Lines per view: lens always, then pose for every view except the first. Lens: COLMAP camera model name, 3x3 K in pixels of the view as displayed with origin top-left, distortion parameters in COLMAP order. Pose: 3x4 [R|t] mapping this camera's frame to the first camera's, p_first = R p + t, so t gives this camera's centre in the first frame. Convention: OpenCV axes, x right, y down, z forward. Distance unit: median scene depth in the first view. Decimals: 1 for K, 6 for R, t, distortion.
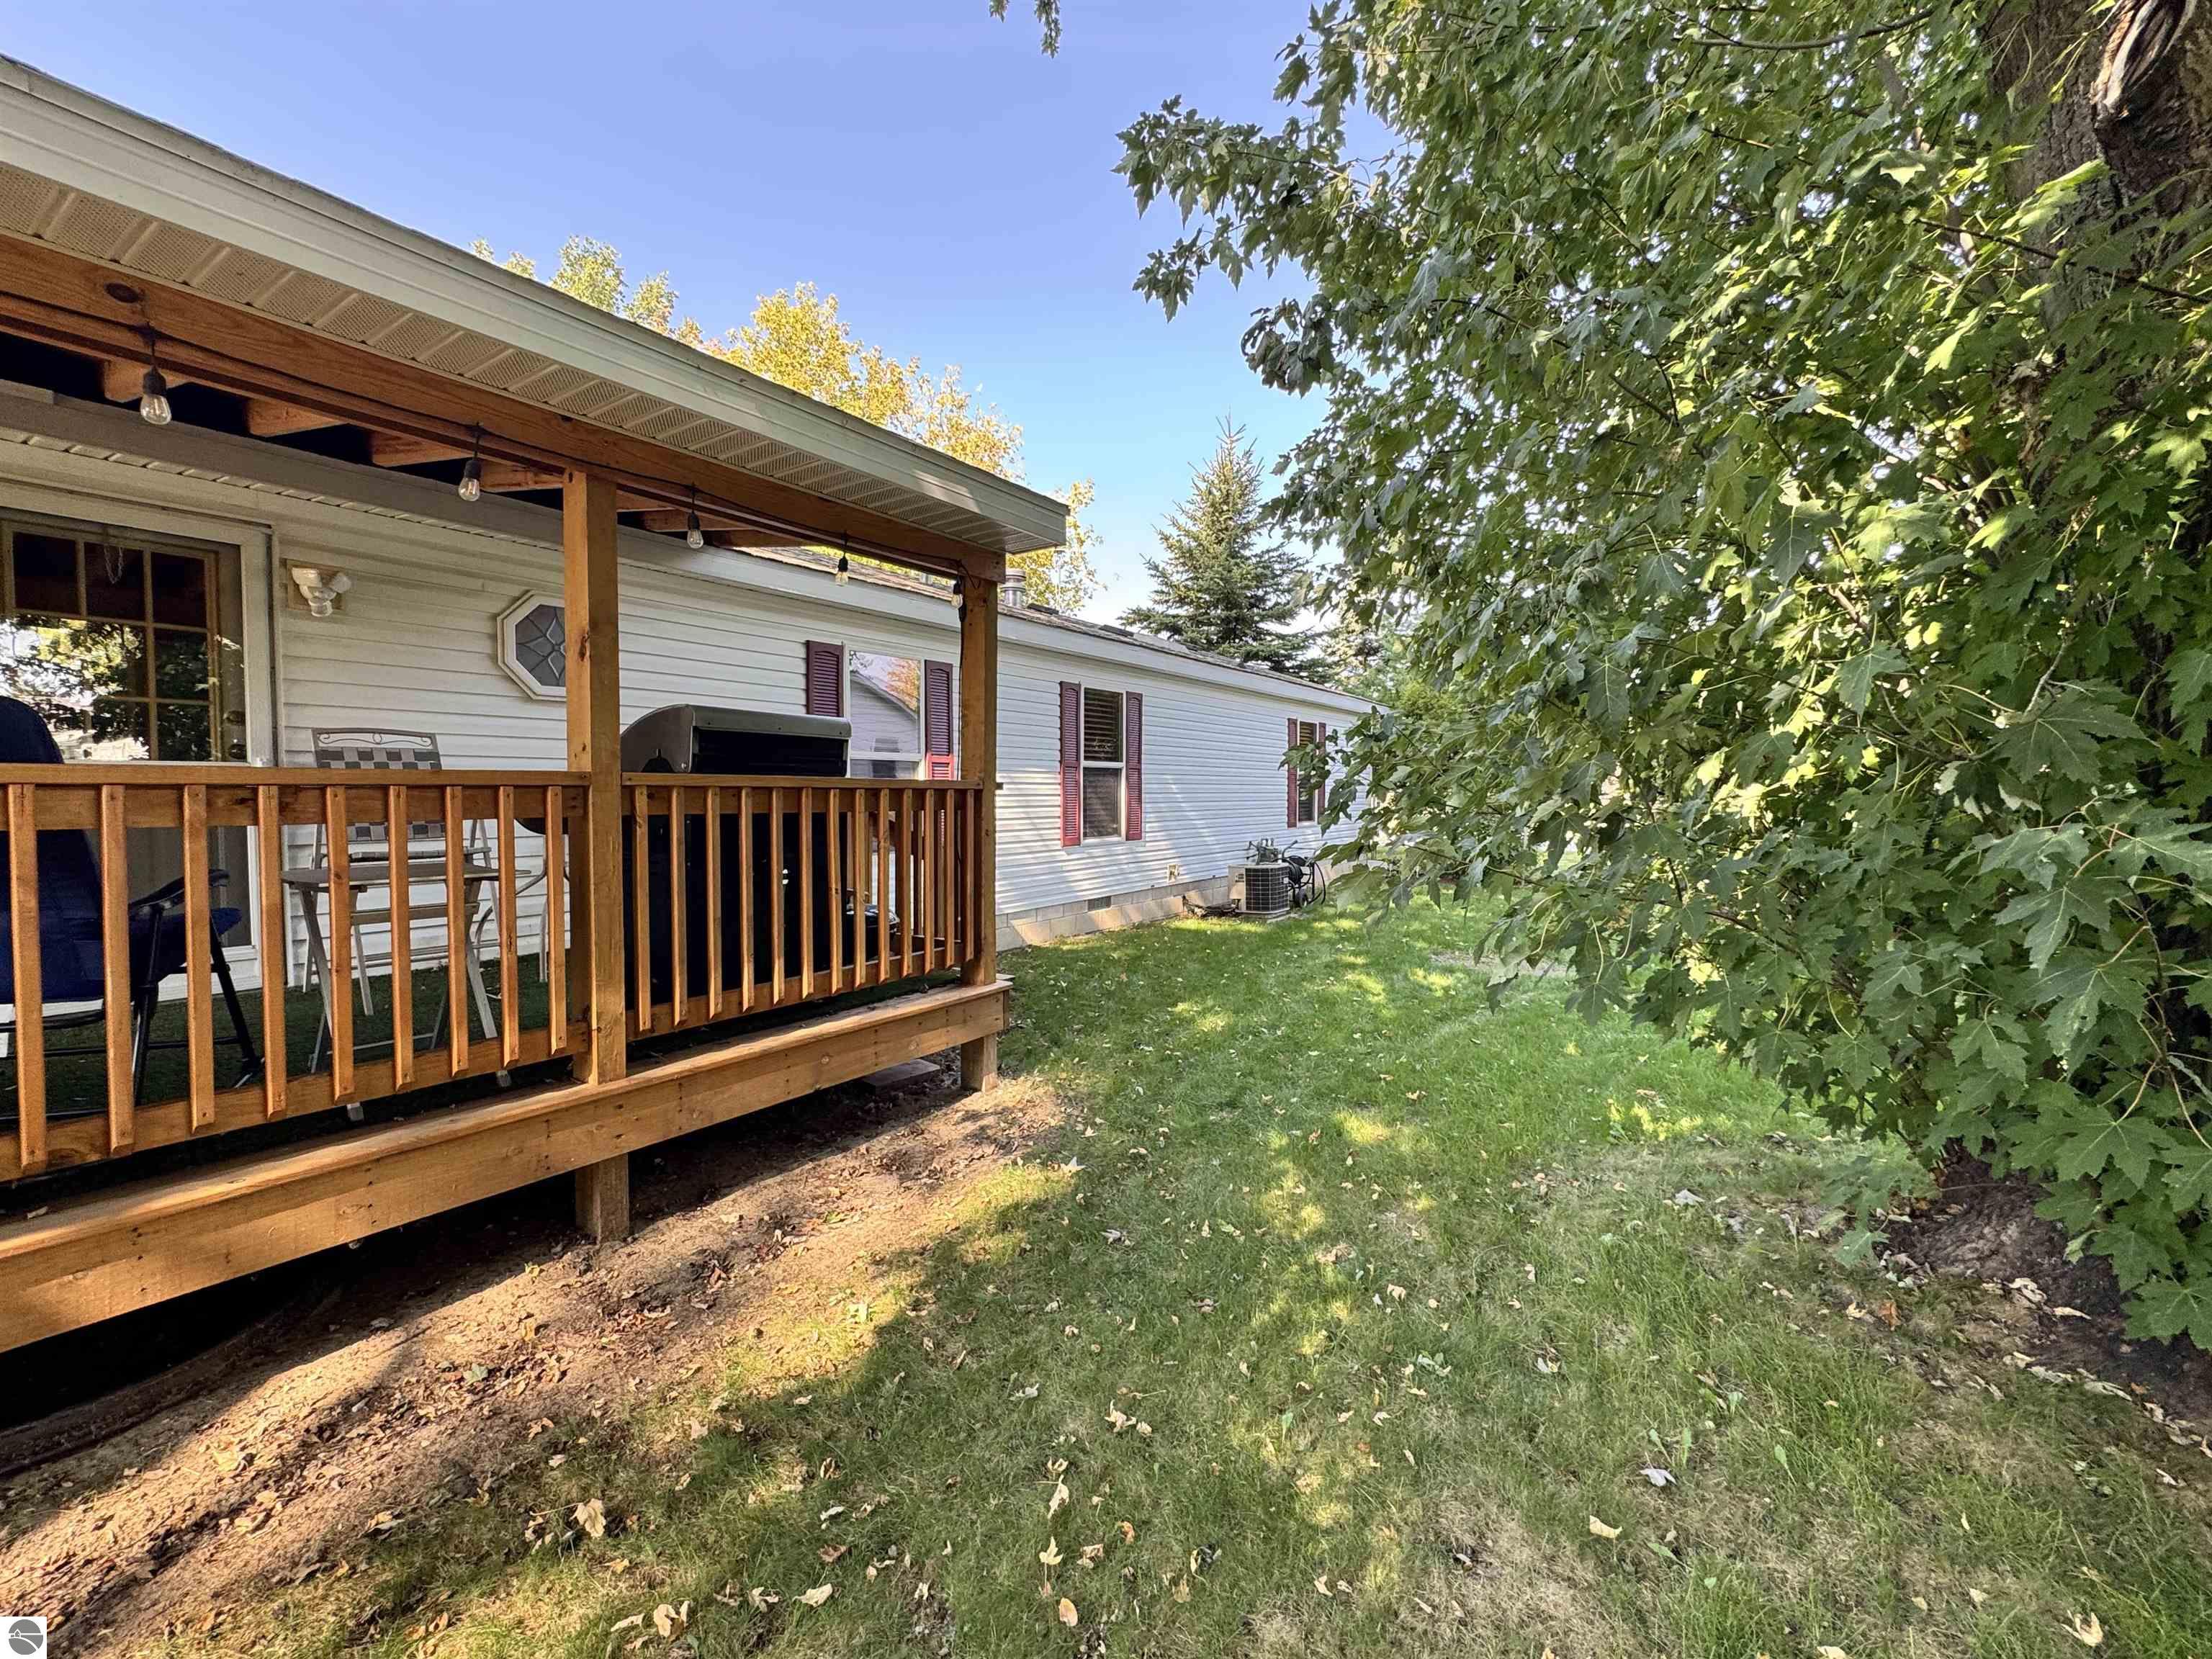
lens RADIAL K [[974.1, 0, 1106.0], [0, 974.1, 829.5], [0, 0, 1]] dist [0.000263, 0.000077]
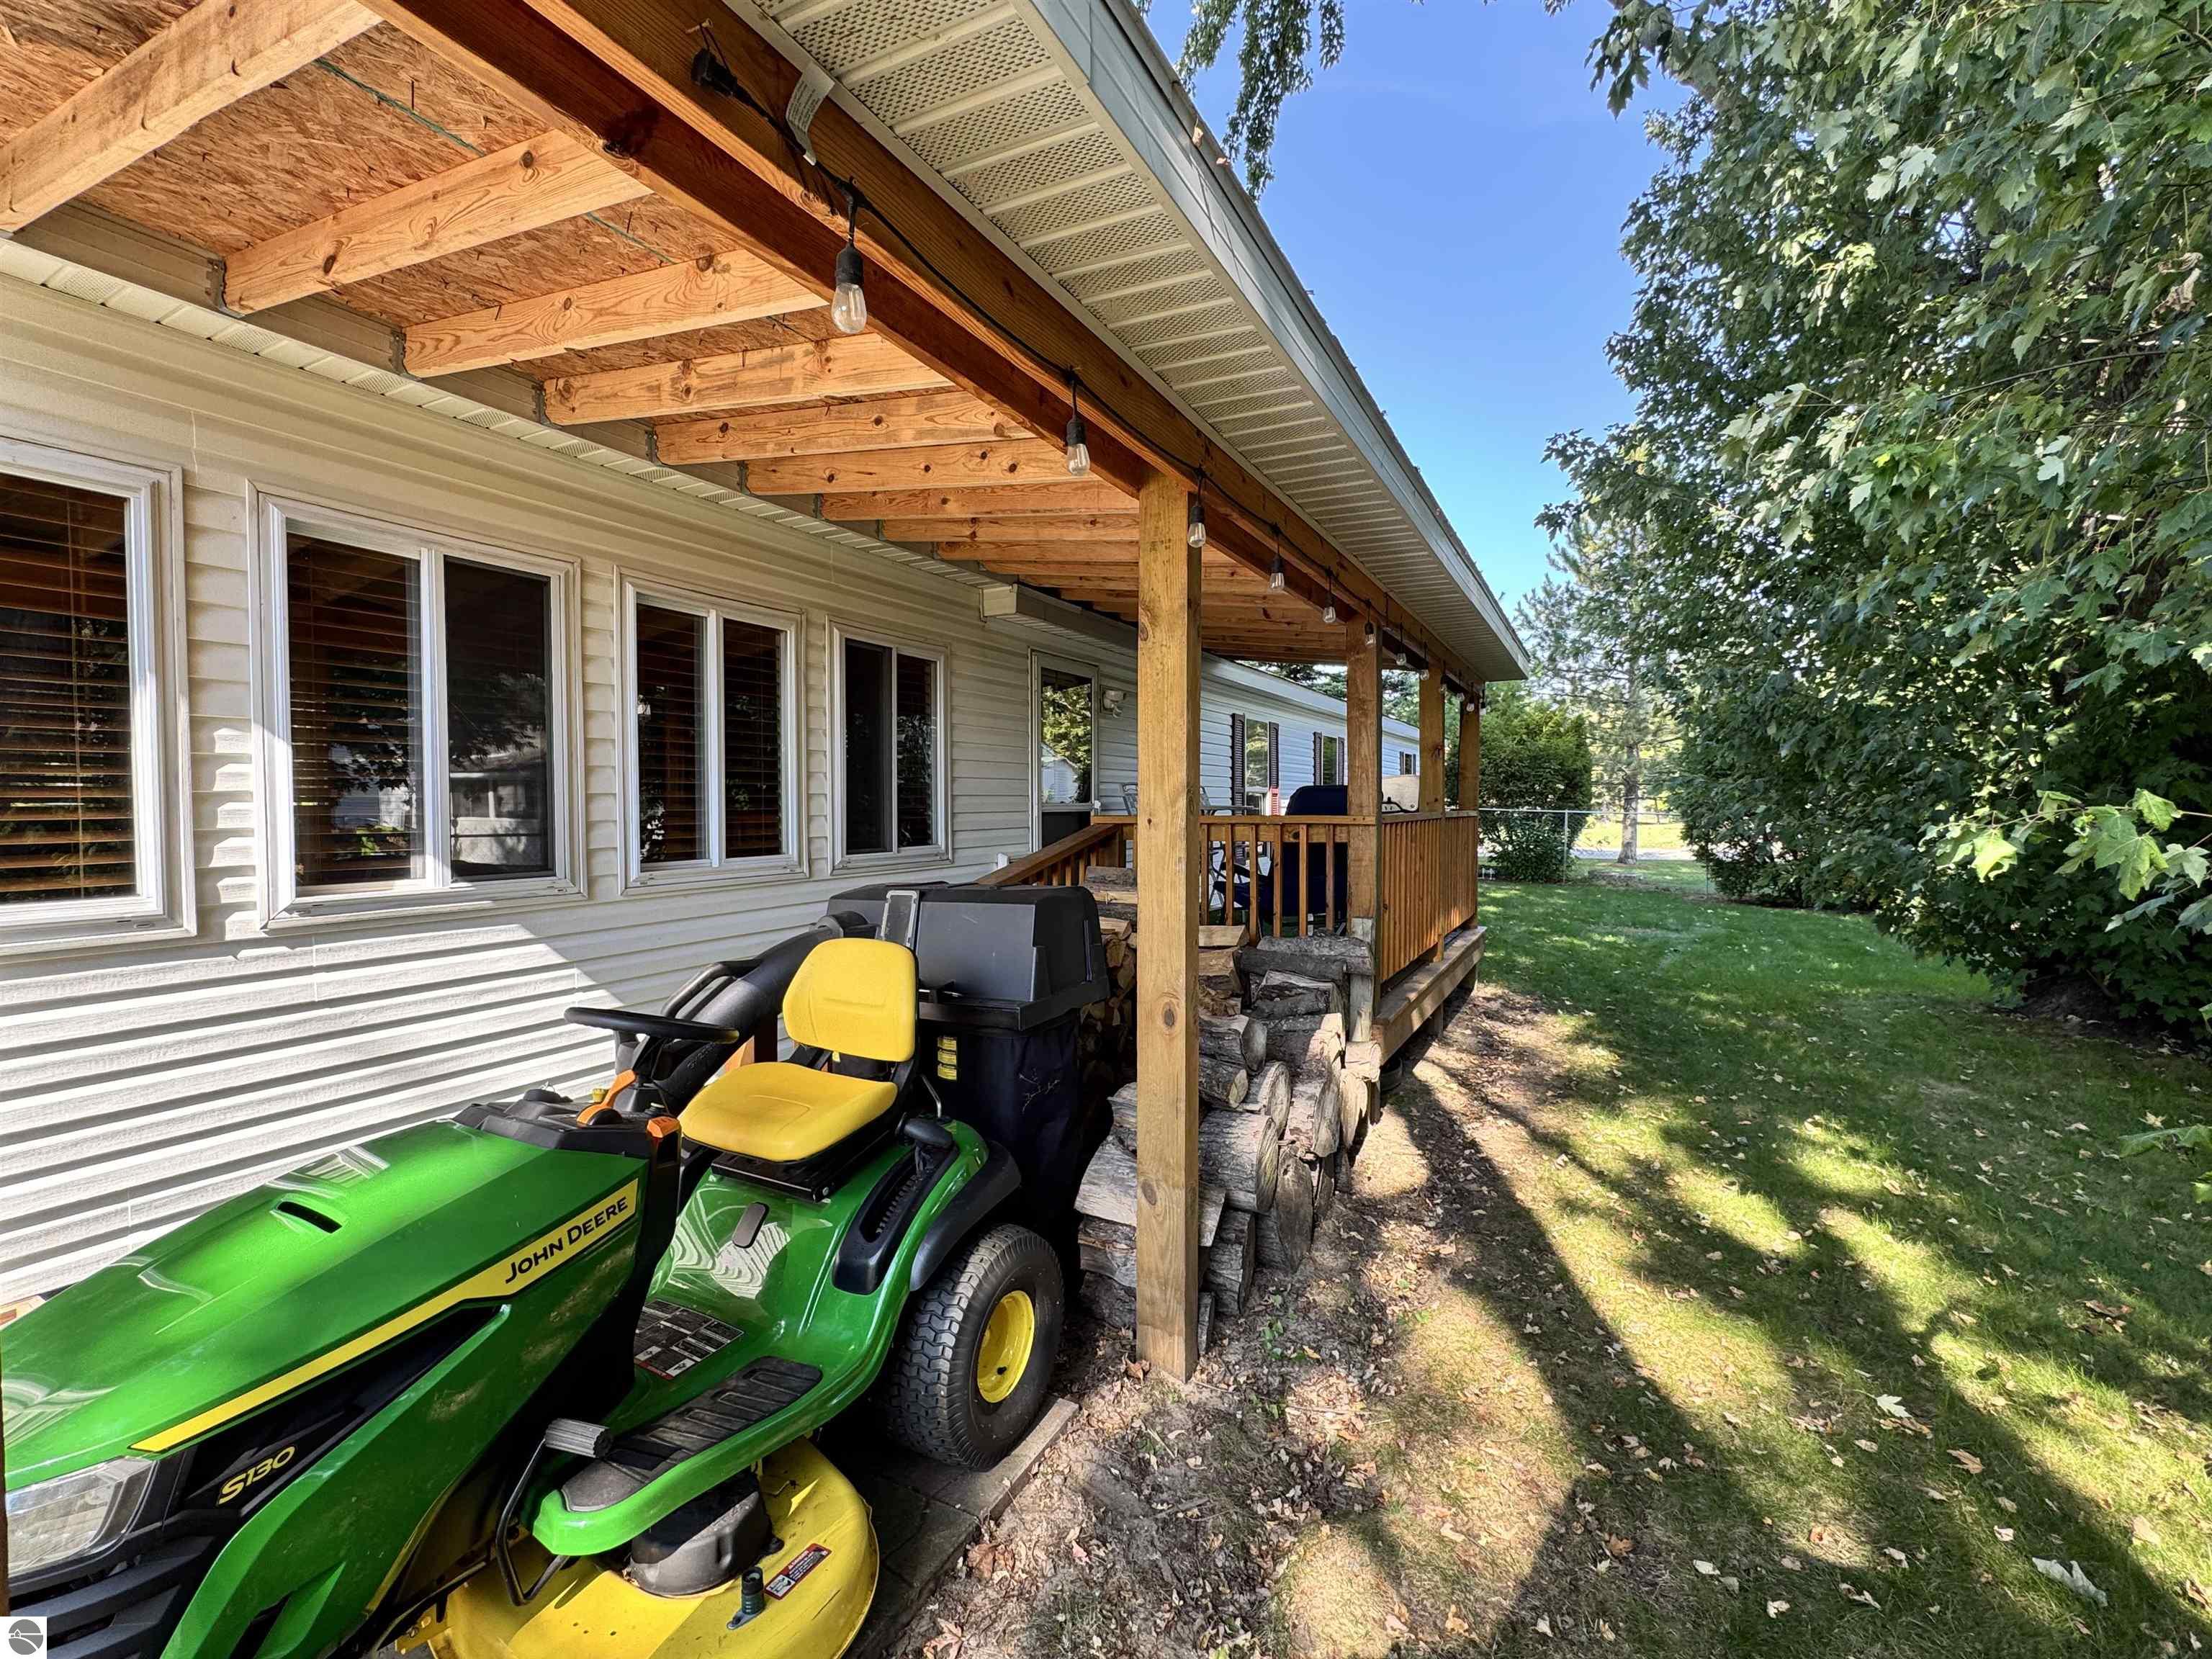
lens RADIAL K [[974.1, 0, 1106.0], [0, 974.1, 829.5], [0, 0, 1]] dist [0.000263, 0.000077]
pose [[0.996259, -0.014629, 0.085175, -1.746627], [0.015439, 0.999842, -0.008863, -0.017850], [-0.085032, 0.010145, 0.996327, -1.285004]]
